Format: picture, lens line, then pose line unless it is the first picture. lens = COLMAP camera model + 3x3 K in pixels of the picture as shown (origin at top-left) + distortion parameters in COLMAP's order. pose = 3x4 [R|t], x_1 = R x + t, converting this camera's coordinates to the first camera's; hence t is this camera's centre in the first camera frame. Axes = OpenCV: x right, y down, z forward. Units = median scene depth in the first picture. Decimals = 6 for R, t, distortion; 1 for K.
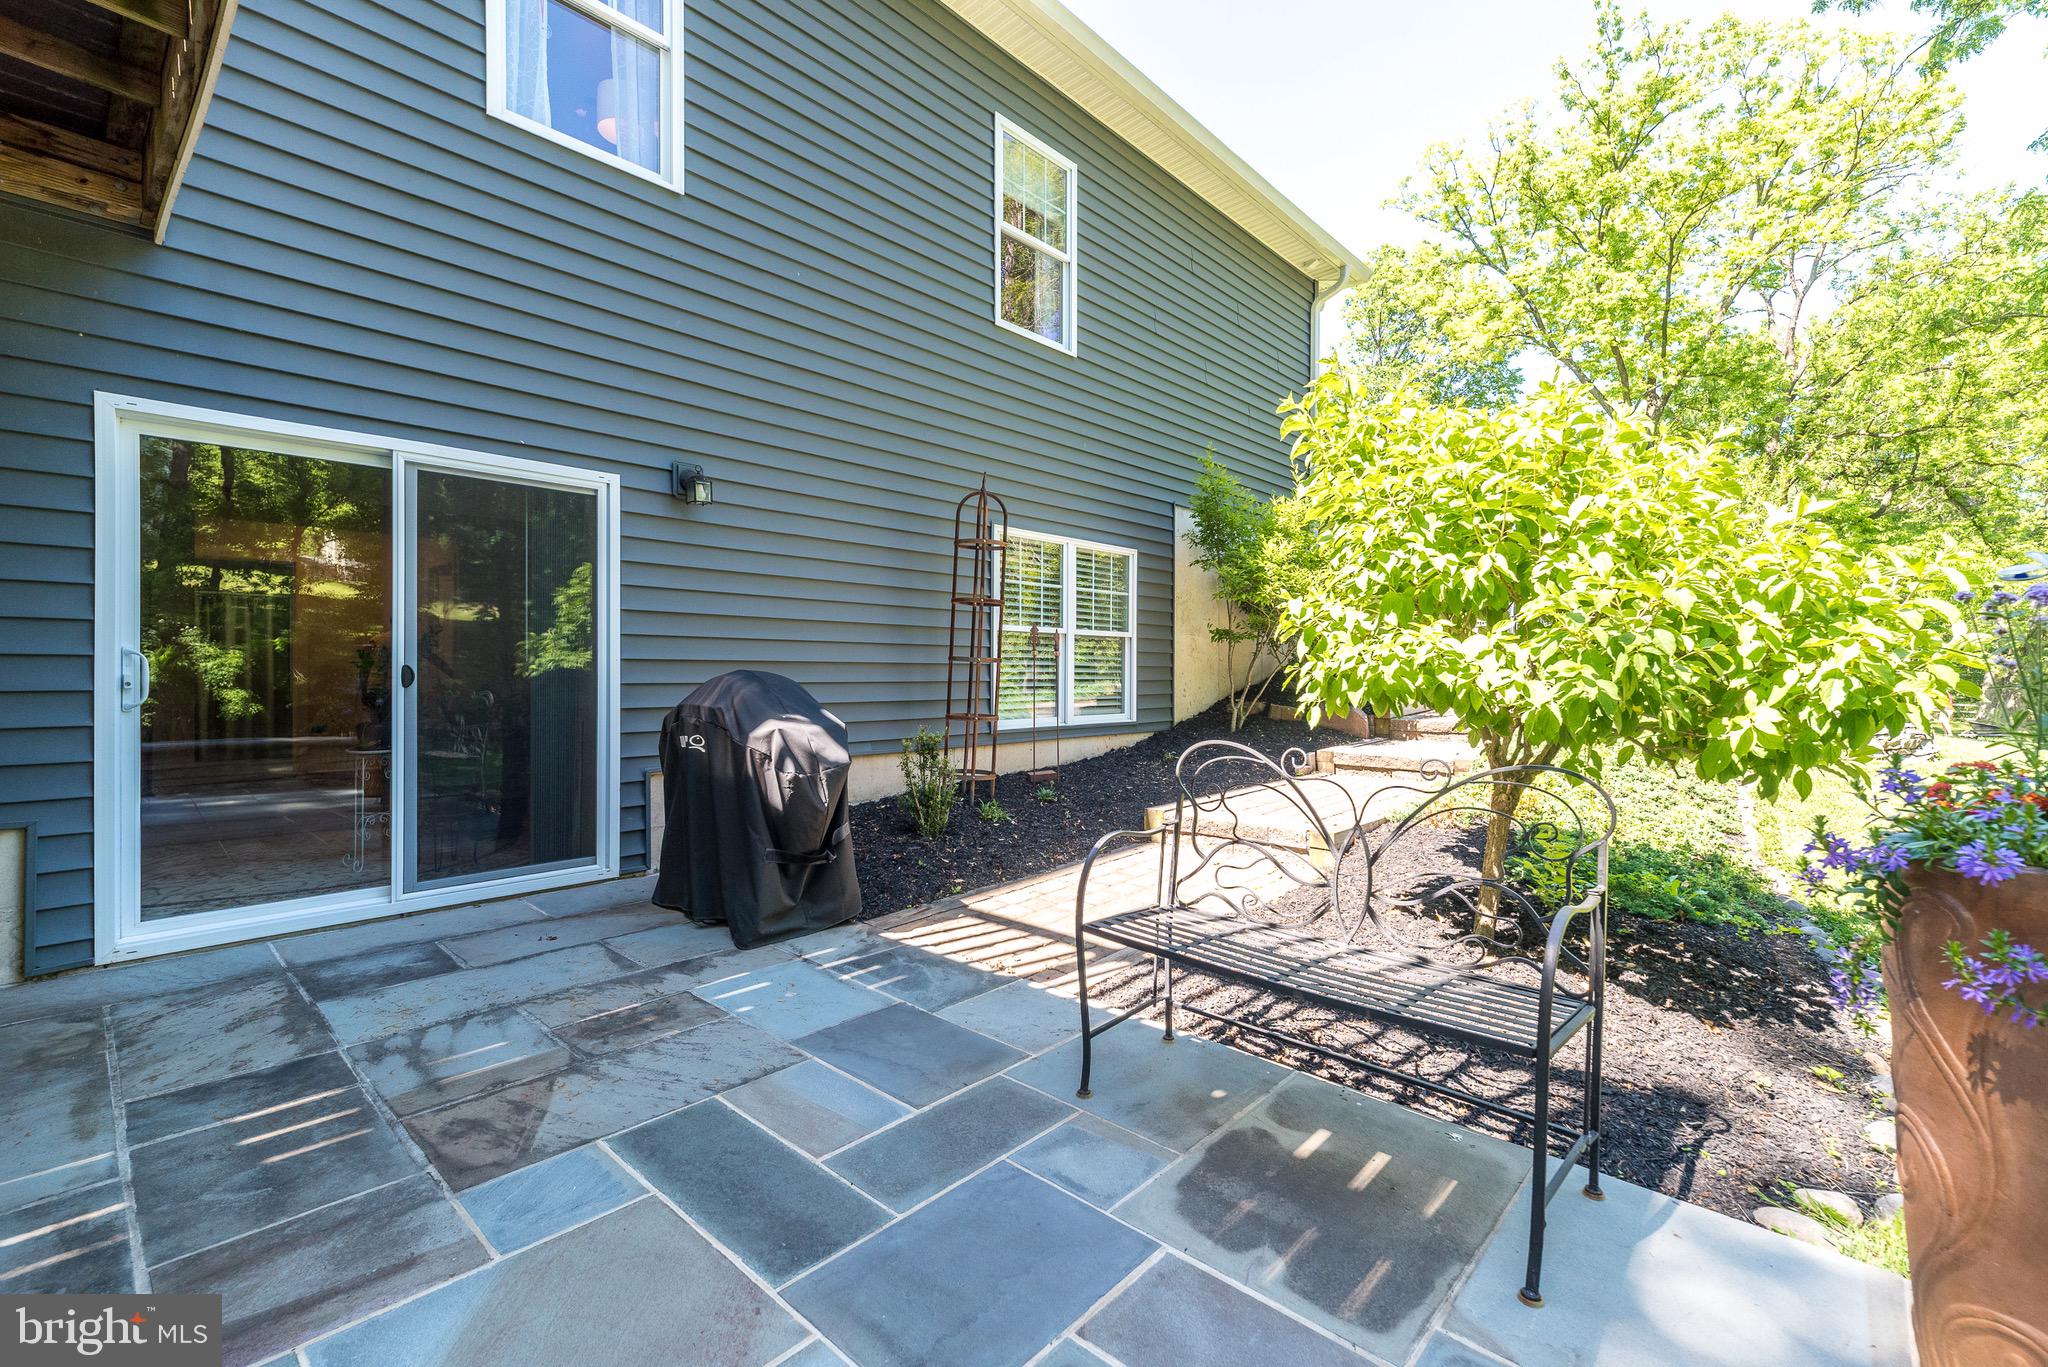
lens RADIAL K [[914.6, 0, 1037.1], [0, 914.6, 685.2], [0, 0, 1]] dist [0.007501, -0.000269]
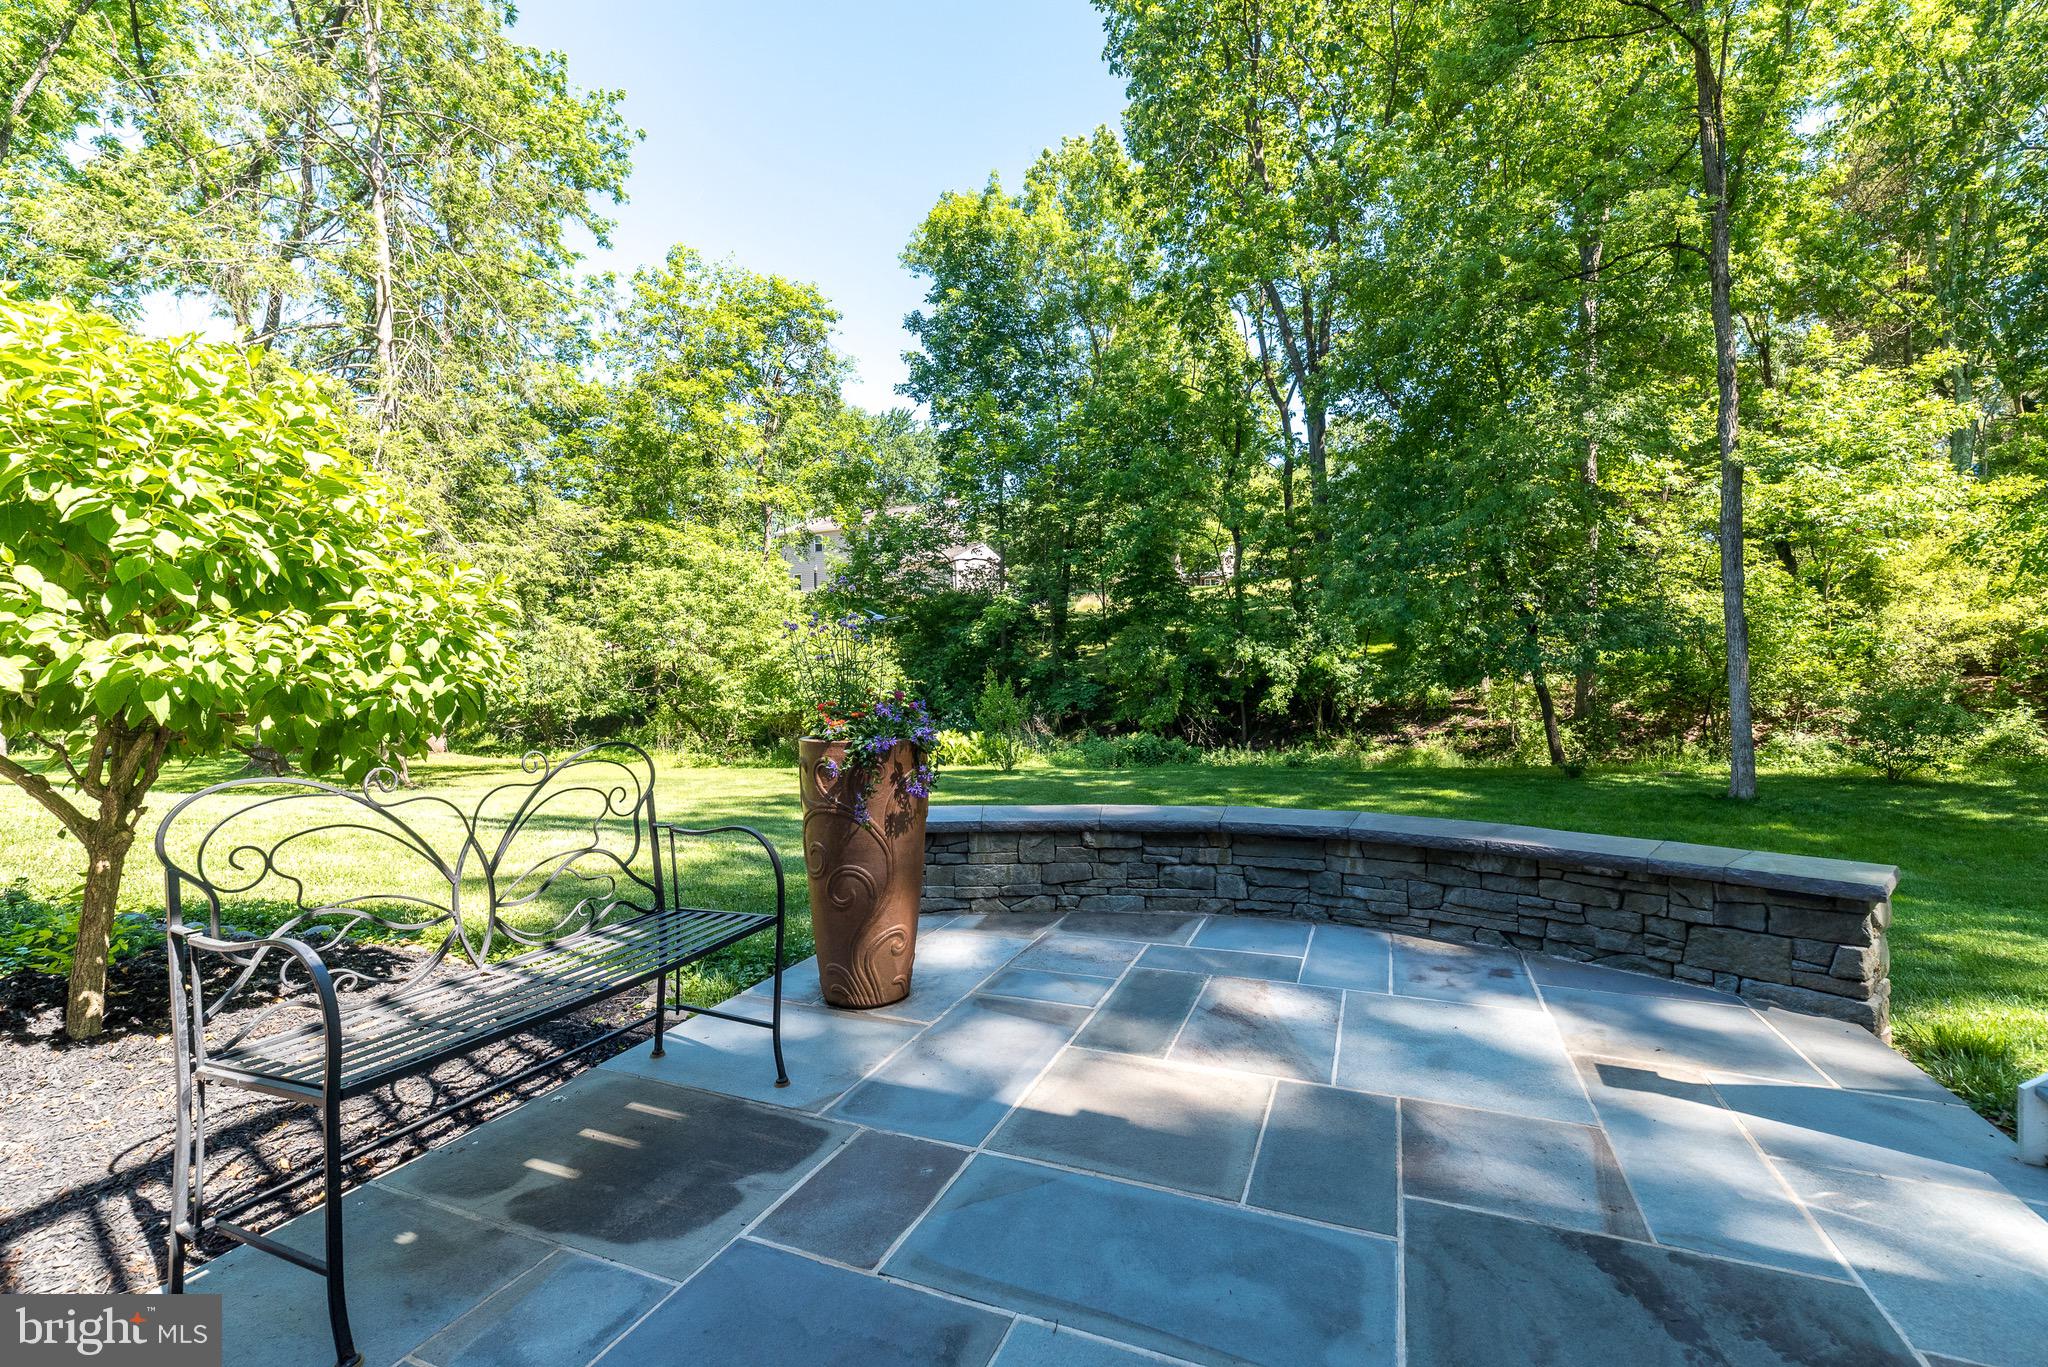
lens RADIAL K [[914.6, 0, 1010.2], [0, 914.6, 667.8], [0, 0, 1]] dist [0.007501, -0.000269]
pose [[-0.326636, -0.012493, 0.945068, -0.688613], [0.034515, 0.999088, 0.025136, -0.022384], [-0.944520, 0.040829, -0.325907, 0.778933]]
